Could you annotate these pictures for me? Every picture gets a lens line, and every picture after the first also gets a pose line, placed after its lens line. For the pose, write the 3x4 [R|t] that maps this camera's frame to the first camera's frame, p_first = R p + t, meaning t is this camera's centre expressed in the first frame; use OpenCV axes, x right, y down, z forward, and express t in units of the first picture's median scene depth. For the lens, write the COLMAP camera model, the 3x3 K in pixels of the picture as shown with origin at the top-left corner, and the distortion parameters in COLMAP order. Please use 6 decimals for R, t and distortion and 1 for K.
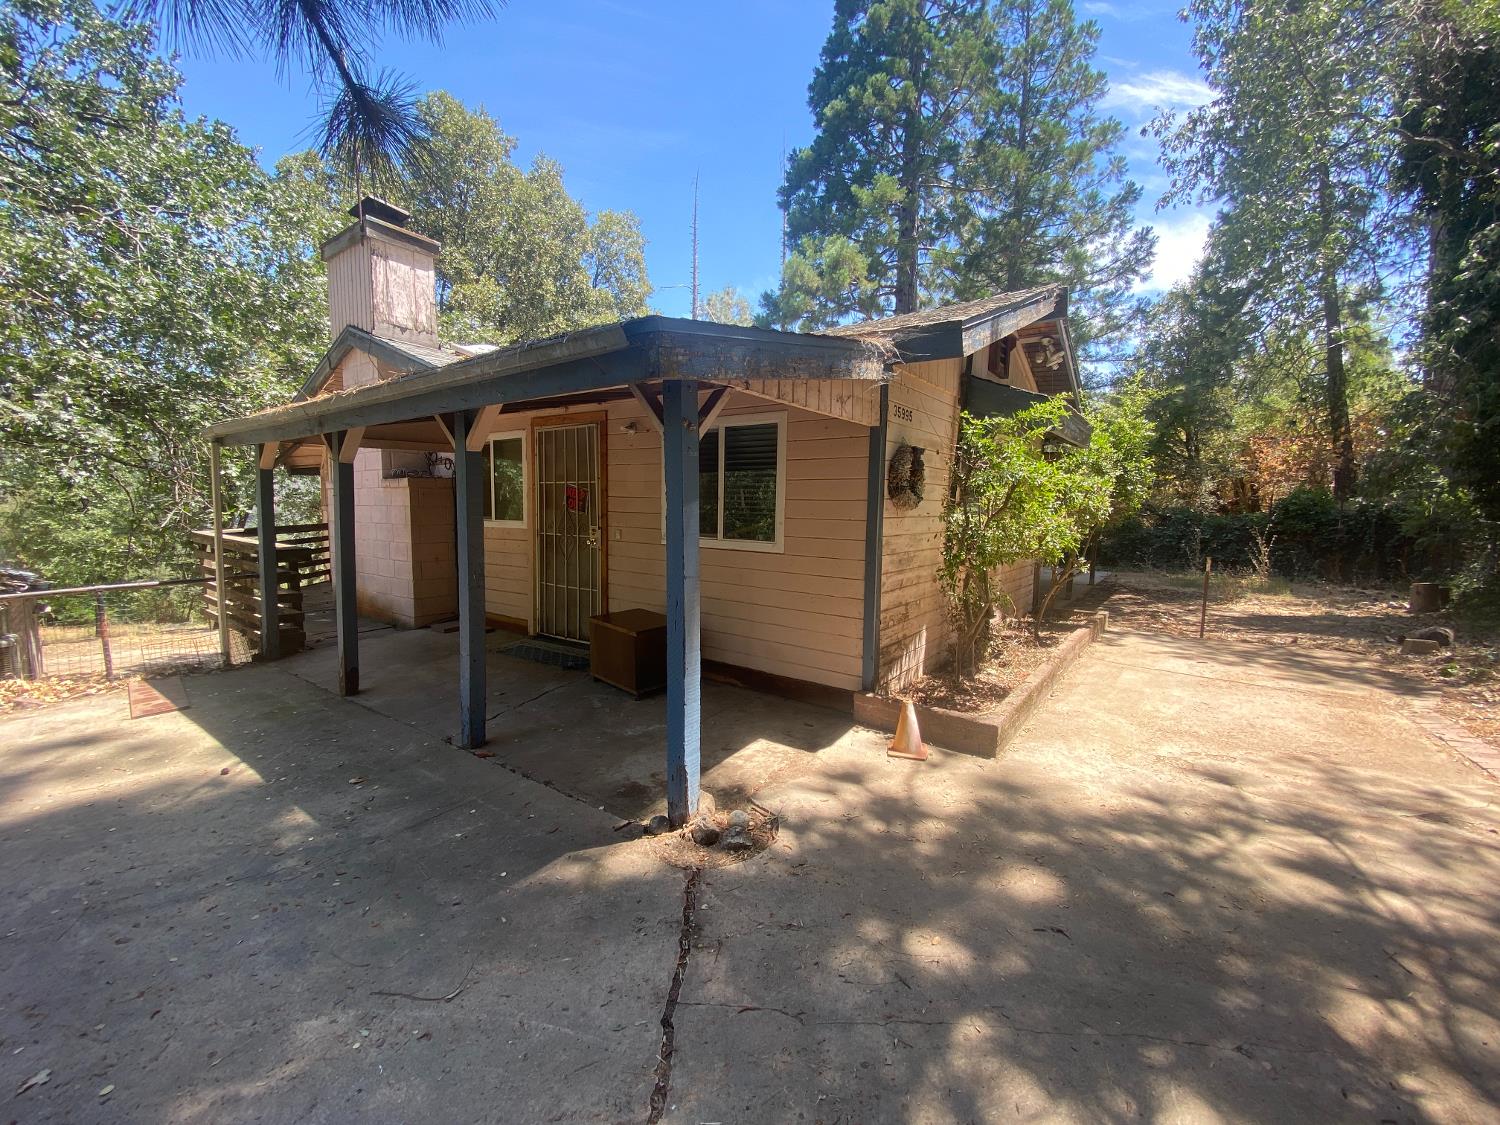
lens RADIAL K [[601.5, 0, 755.1], [0, 601.5, 556.0], [0, 0, 1]] dist [0.023994, -0.022123]
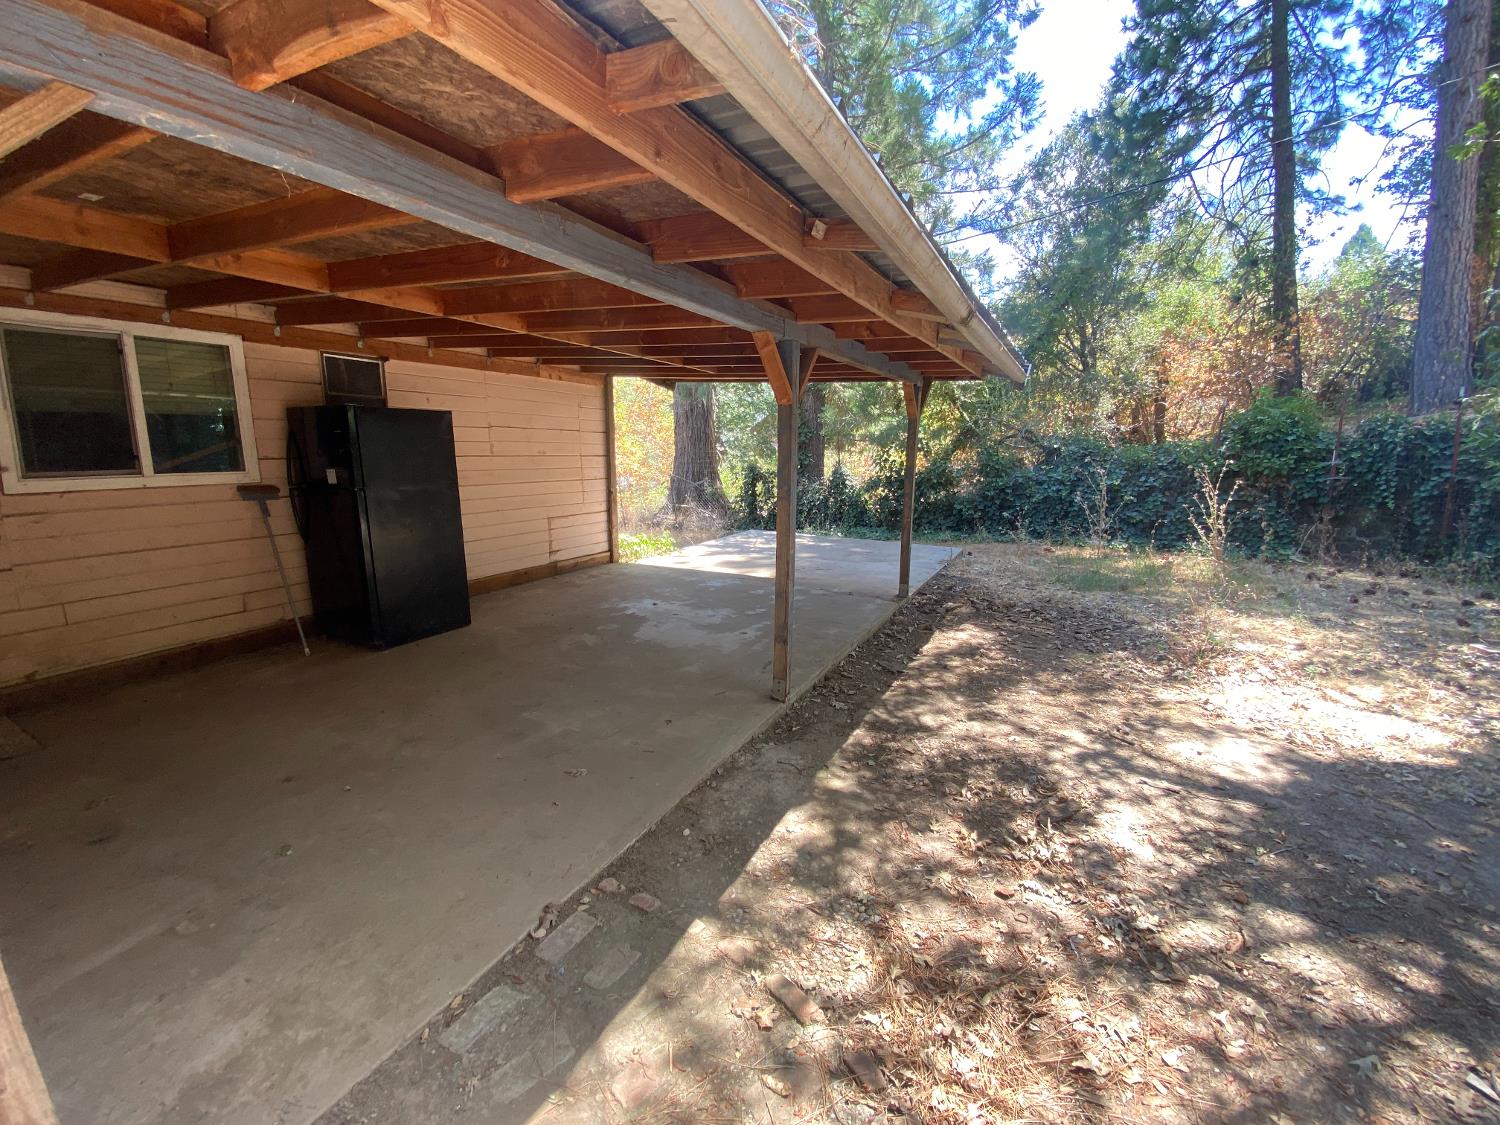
lens RADIAL K [[601.5, 0, 755.1], [0, 601.5, 556.0], [0, 0, 1]] dist [0.023994, -0.022123]
pose [[0.989642, -0.039526, 0.138008, 0.778469], [0.025438, 0.994419, 0.102393, -0.073565], [-0.141285, -0.097822, 0.985124, 1.145770]]
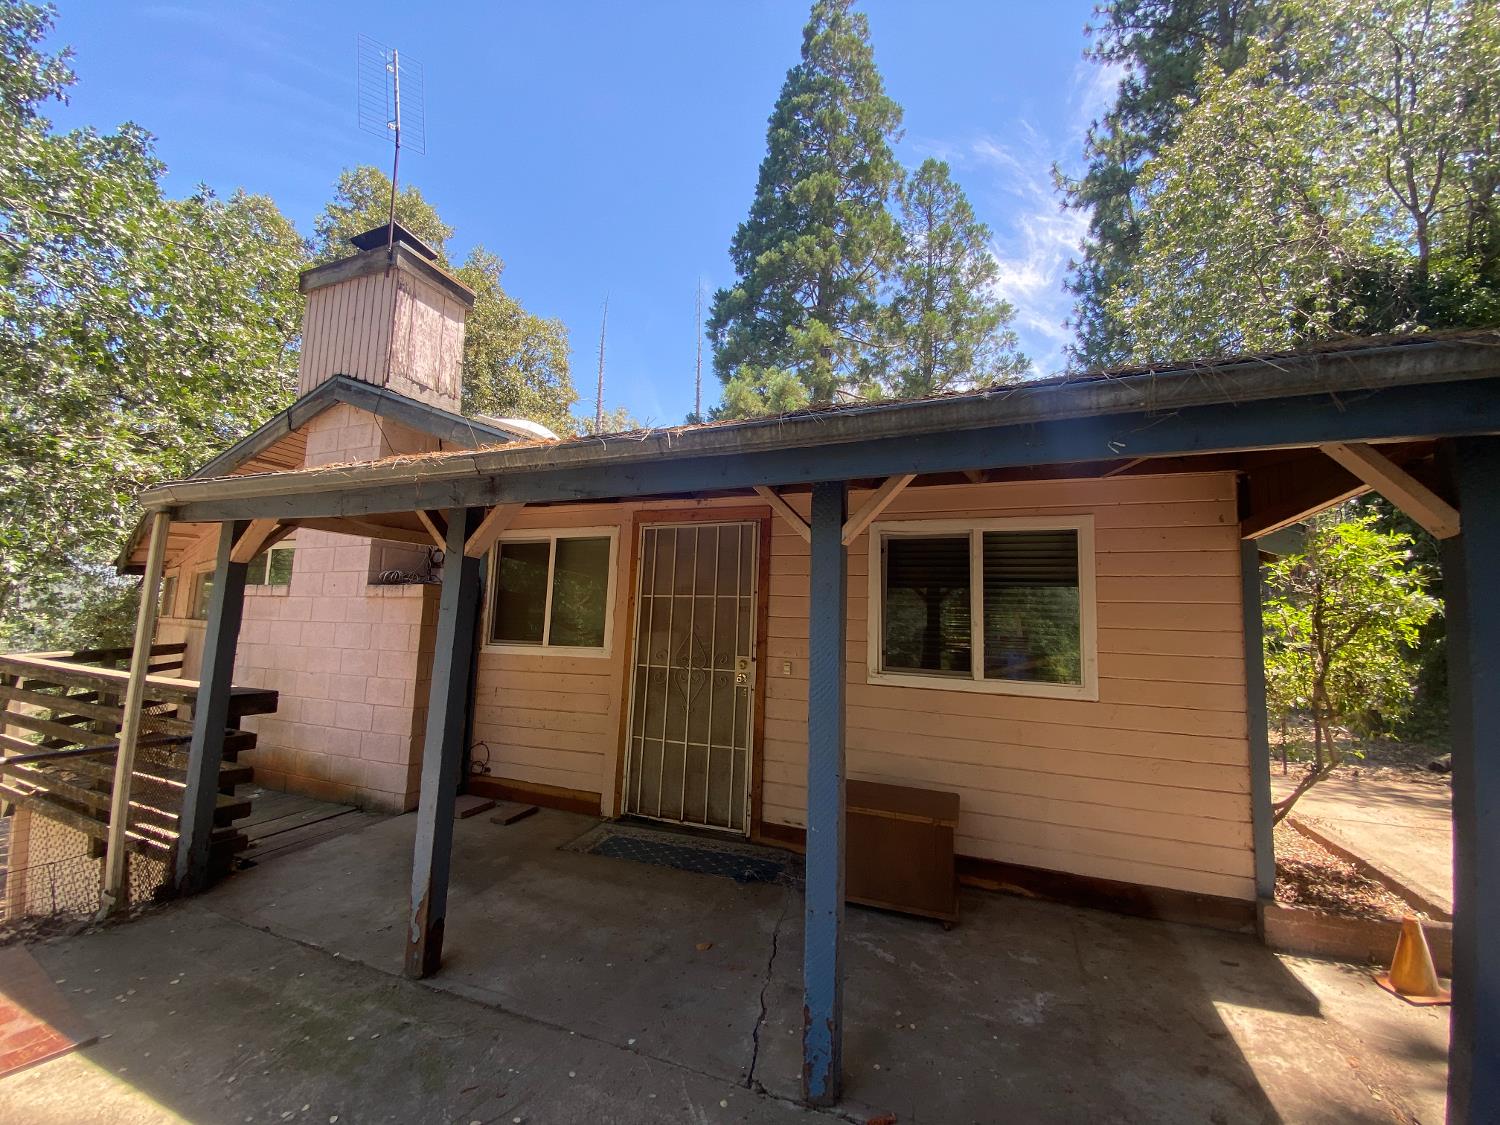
lens RADIAL K [[604.7, 0, 744.3], [0, 604.7, 558.7], [0, 0, 1]] dist [0.031005, -0.022226]
pose [[0.971424, 0.044638, 0.233117, -0.395980], [0.001960, 0.980614, -0.195939, -0.020721], [-0.237344, 0.190796, 0.952504, 0.250132]]
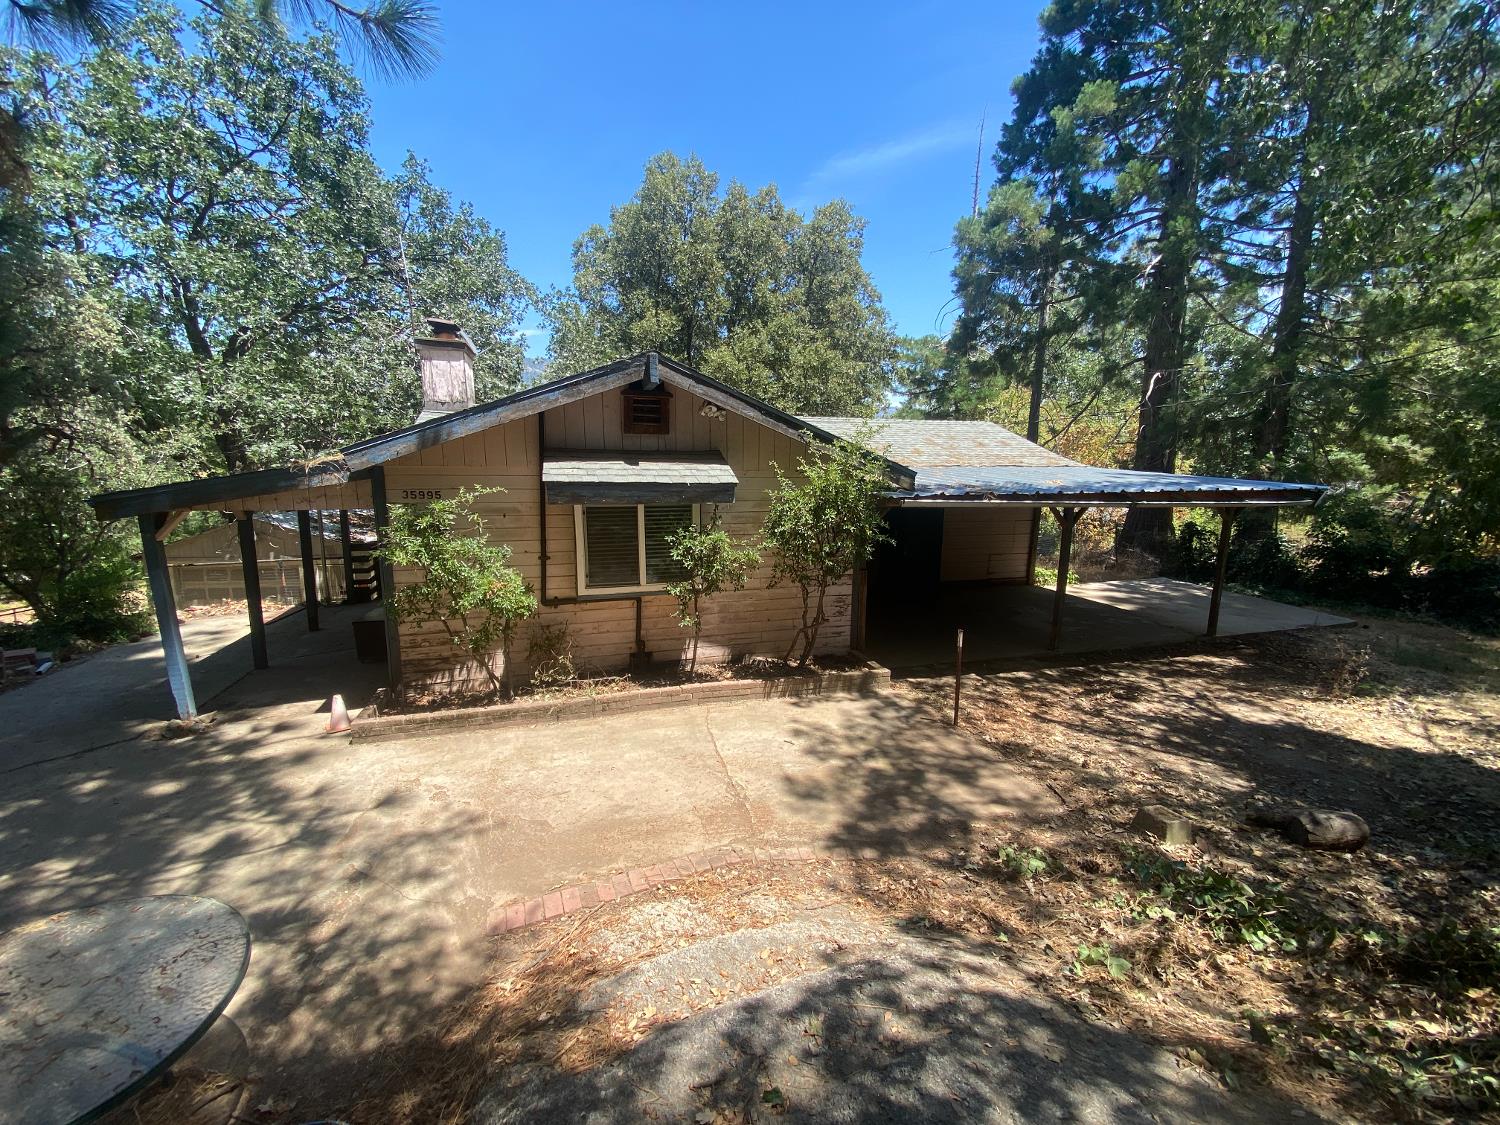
lens RADIAL K [[604.7, 0, 744.3], [0, 604.7, 558.7], [0, 0, 1]] dist [0.031005, -0.022226]
pose [[0.791156, 0.094269, -0.604306, 1.127974], [-0.046028, 0.994425, 0.094865, -0.174762], [0.609880, -0.047238, 0.791085, 0.226507]]
